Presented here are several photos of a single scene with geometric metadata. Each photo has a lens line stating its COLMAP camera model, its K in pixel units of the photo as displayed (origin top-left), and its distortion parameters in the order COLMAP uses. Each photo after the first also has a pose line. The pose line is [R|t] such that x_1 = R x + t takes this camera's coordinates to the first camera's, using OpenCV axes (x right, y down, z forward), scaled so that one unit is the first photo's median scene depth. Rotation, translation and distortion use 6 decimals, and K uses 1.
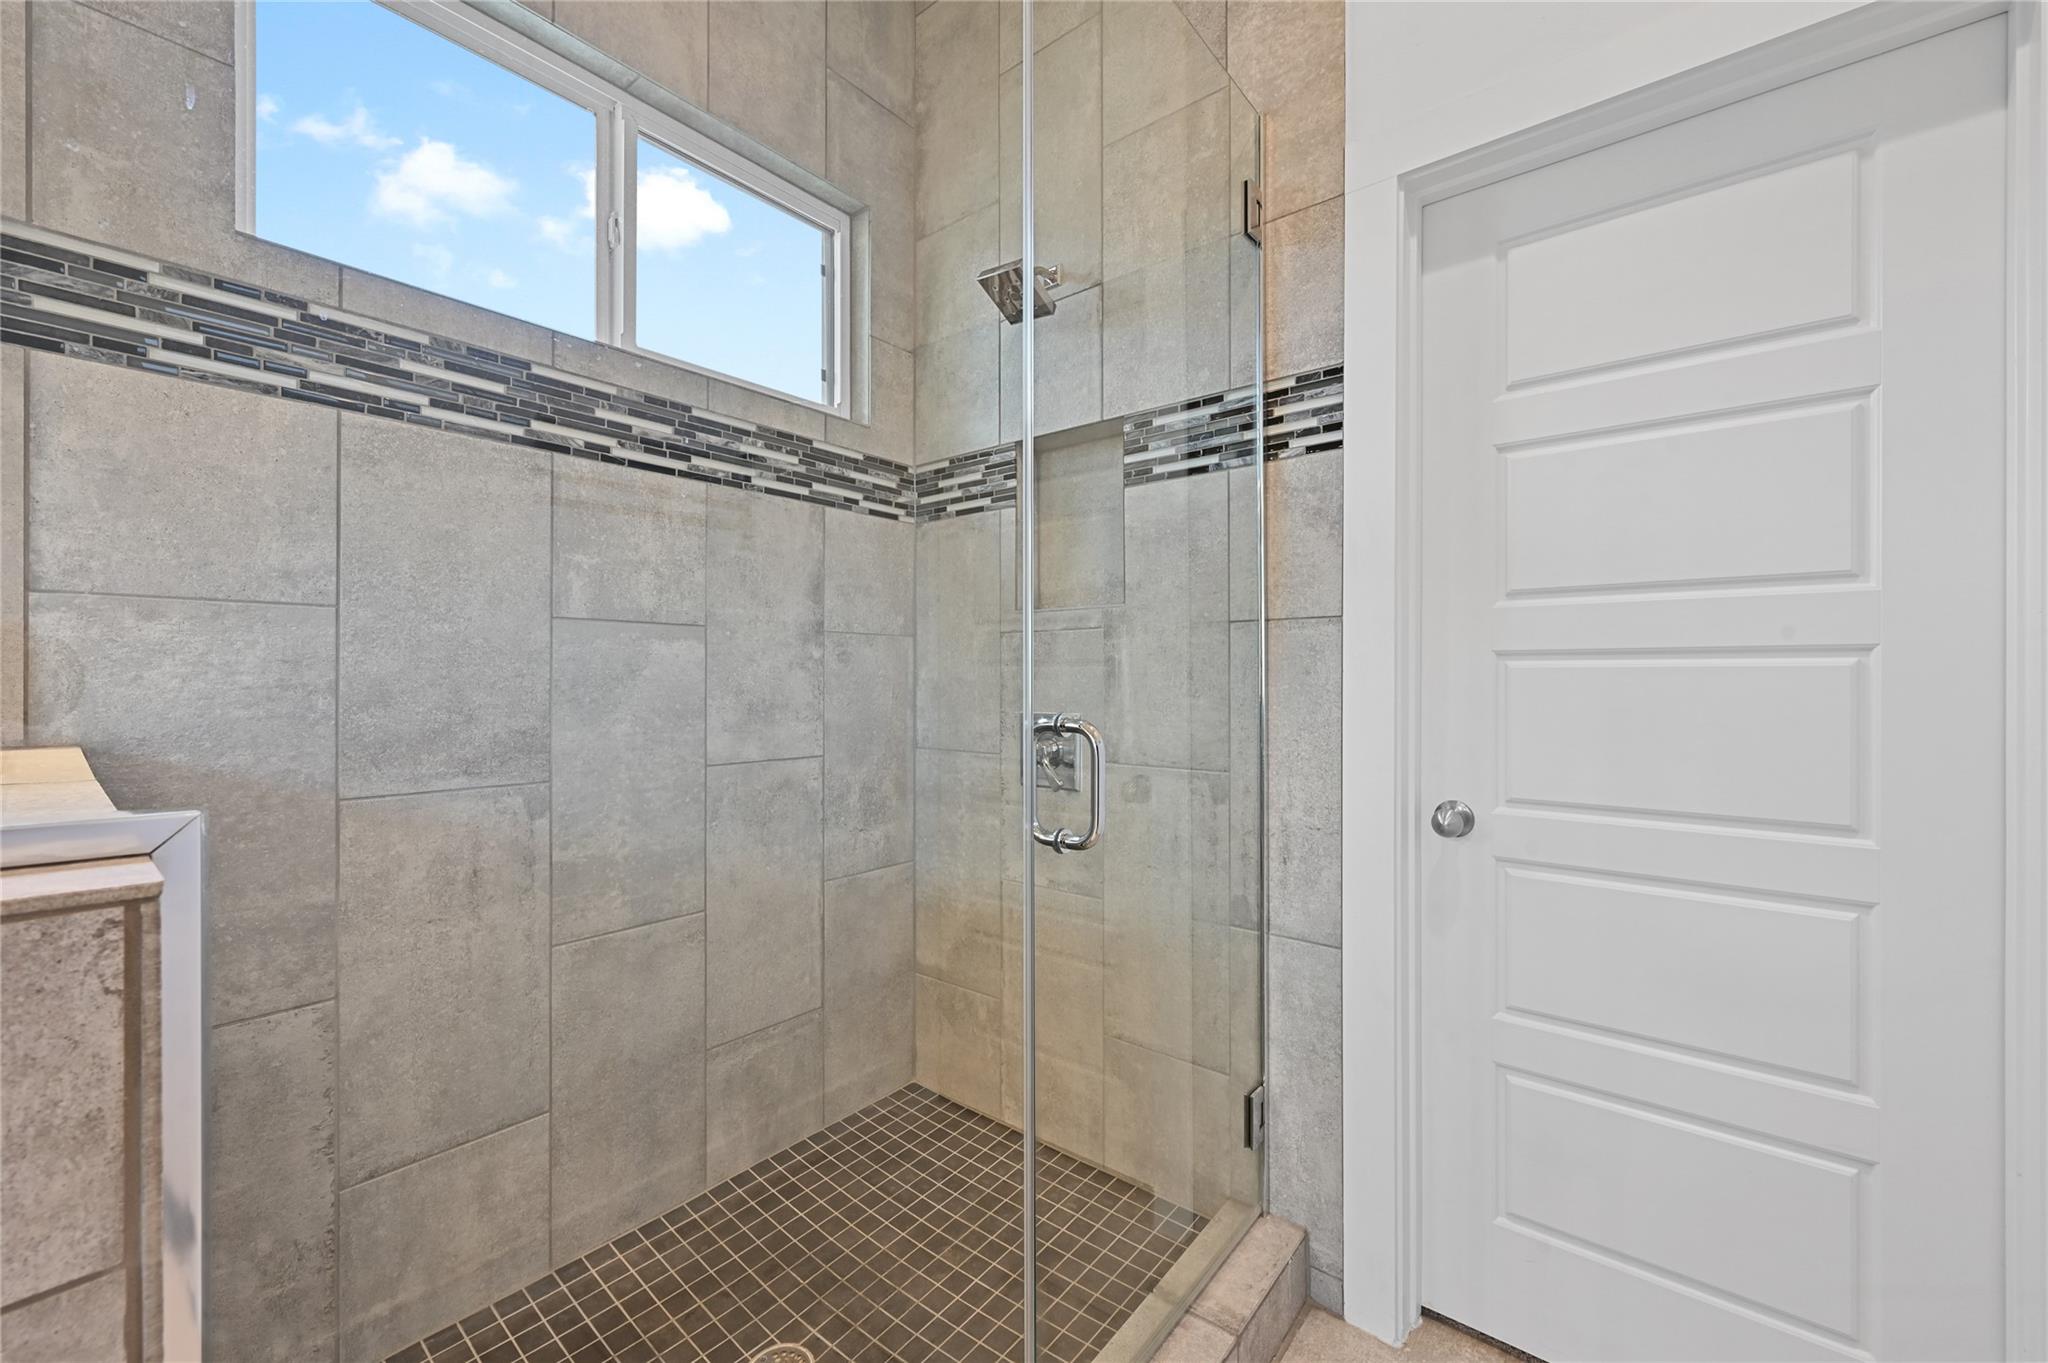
lens RADIAL K [[814.0, 0, 1023.6], [0, 814.0, 682.4], [0, 0, 1]] dist [0.003736, -0.000124]
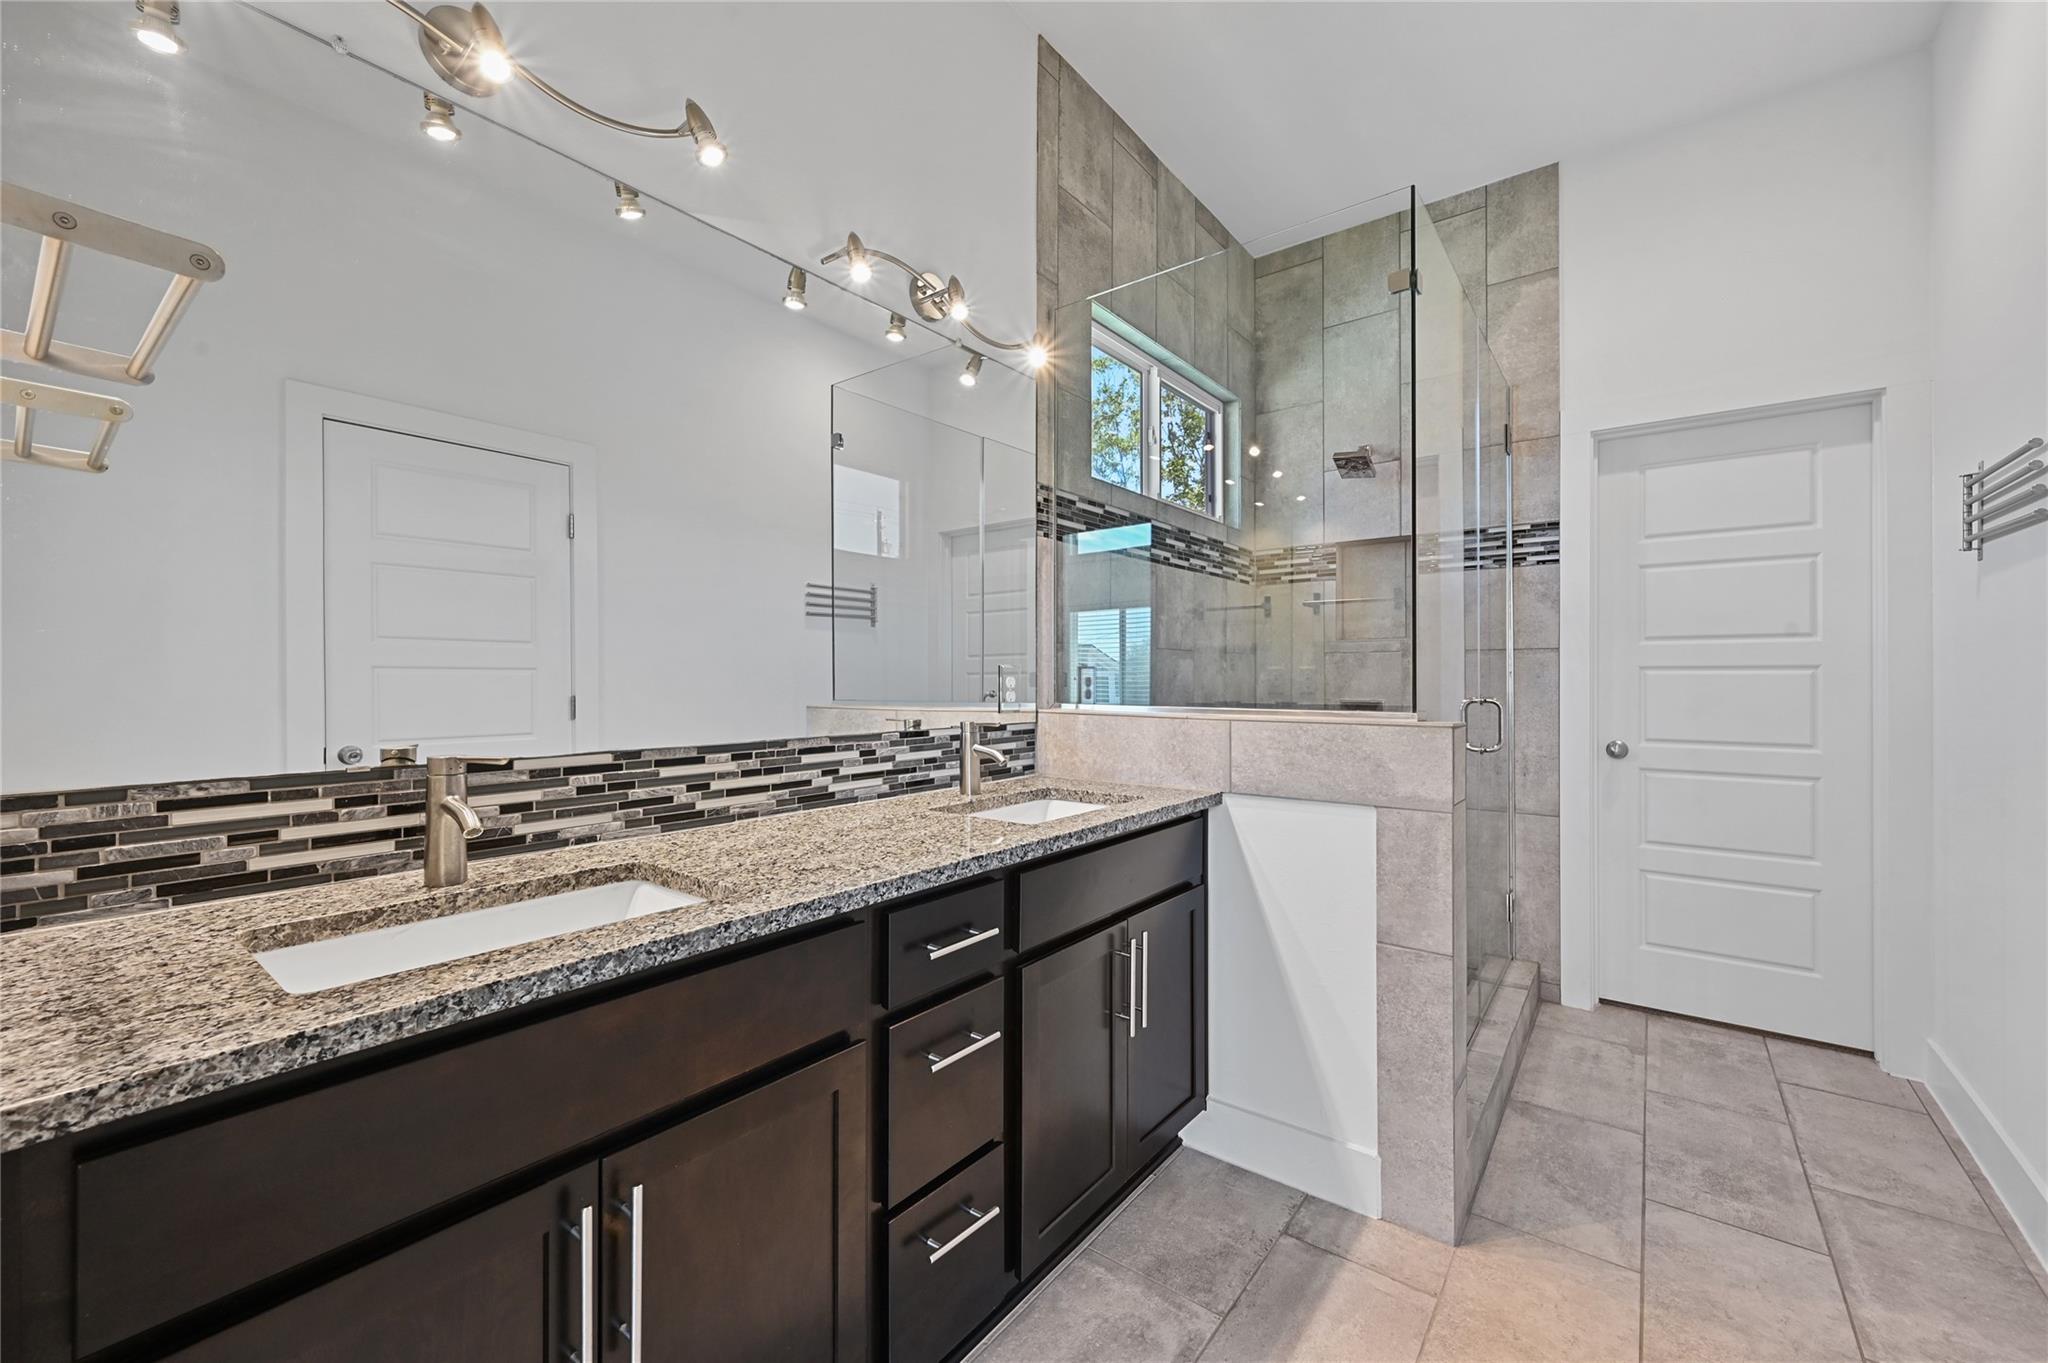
lens RADIAL K [[814.0, 0, 1023.5], [0, 814.0, 677.3], [0, 0, 1]] dist [0.003736, -0.000124]
pose [[0.999356, -0.002960, 0.035748, -0.968648], [0.003055, 0.999992, -0.002611, -0.009036], [-0.035740, 0.002718, 0.999357, -0.920534]]
